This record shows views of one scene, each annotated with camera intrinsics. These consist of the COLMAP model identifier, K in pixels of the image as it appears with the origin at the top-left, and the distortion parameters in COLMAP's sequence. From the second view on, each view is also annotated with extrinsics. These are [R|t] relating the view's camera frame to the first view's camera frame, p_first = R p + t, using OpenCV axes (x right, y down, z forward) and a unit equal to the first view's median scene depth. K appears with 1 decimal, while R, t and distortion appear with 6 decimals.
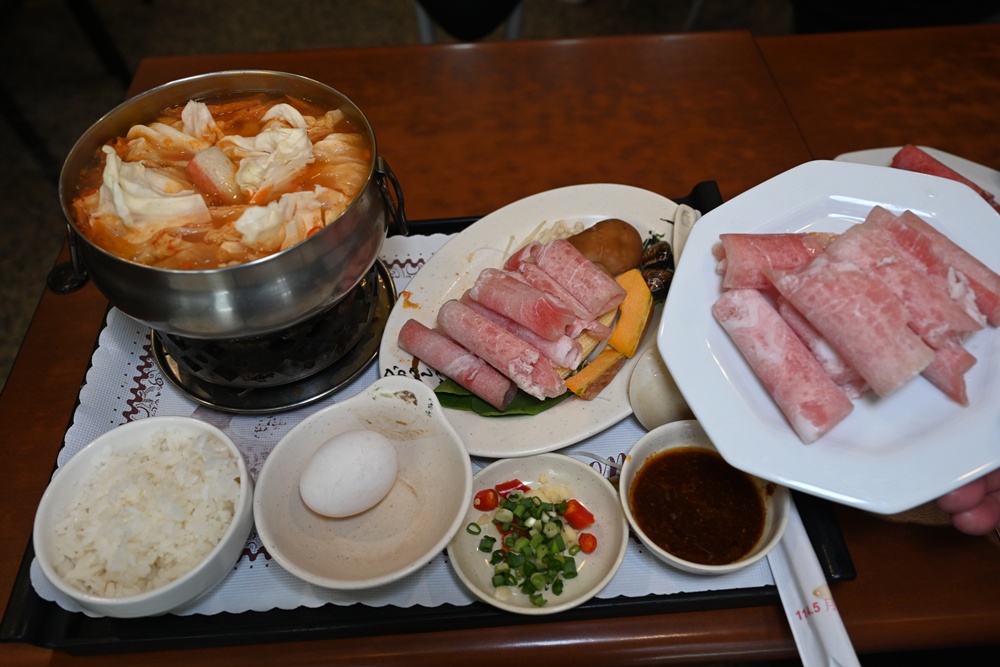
lens RADIAL K [[798.1, 0, 500.0], [0, 798.1, 333.5], [0, 0, 1]] dist [0.003944, 0.001026]
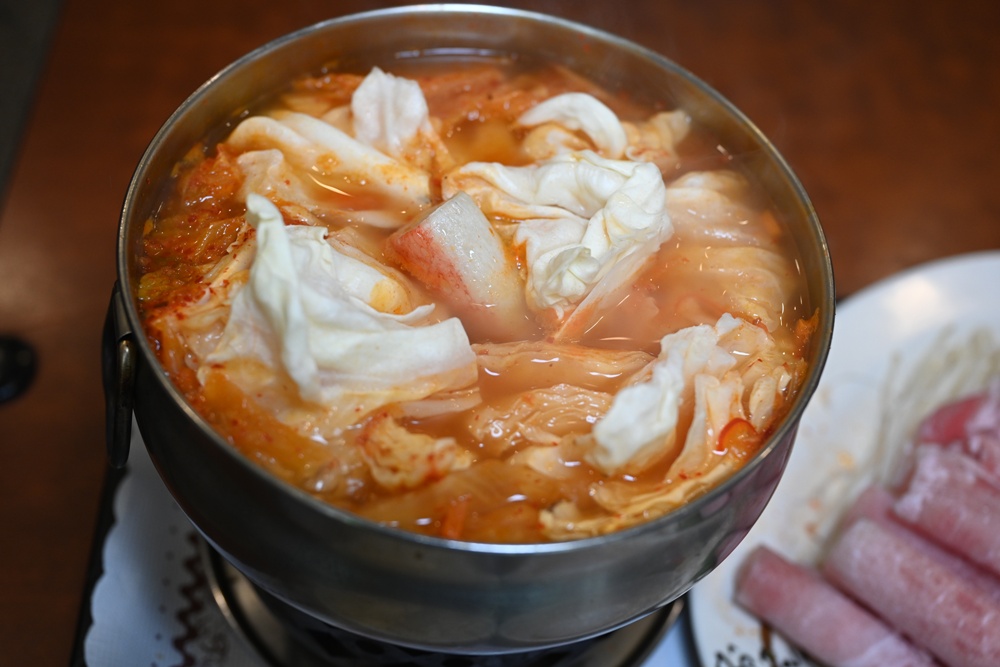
lens RADIAL K [[1129.0, 0, 500.0], [0, 1129.0, 333.5], [0, 0, 1]] dist [-0.004482, 0.002819]
pose [[0.994818, 0.065621, 0.077658, -0.347691], [-0.067257, 0.997562, 0.018633, -0.155886], [-0.076246, -0.023760, 0.996806, 0.350073]]
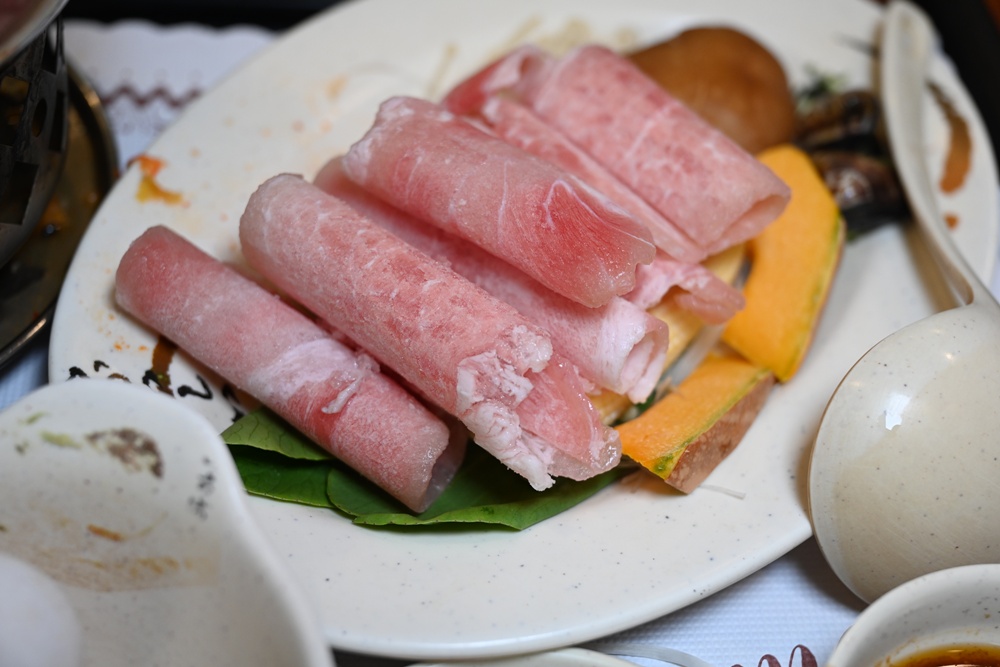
lens RADIAL K [[1391.0, 0, 500.0], [0, 1391.0, 333.5], [0, 0, 1]] dist [0.001083, -0.005018]
pose [[0.987545, 0.069094, 0.141356, -0.051808], [-0.062228, 0.996684, -0.052433, 0.051127], [-0.144510, 0.042984, 0.988569, 0.423019]]
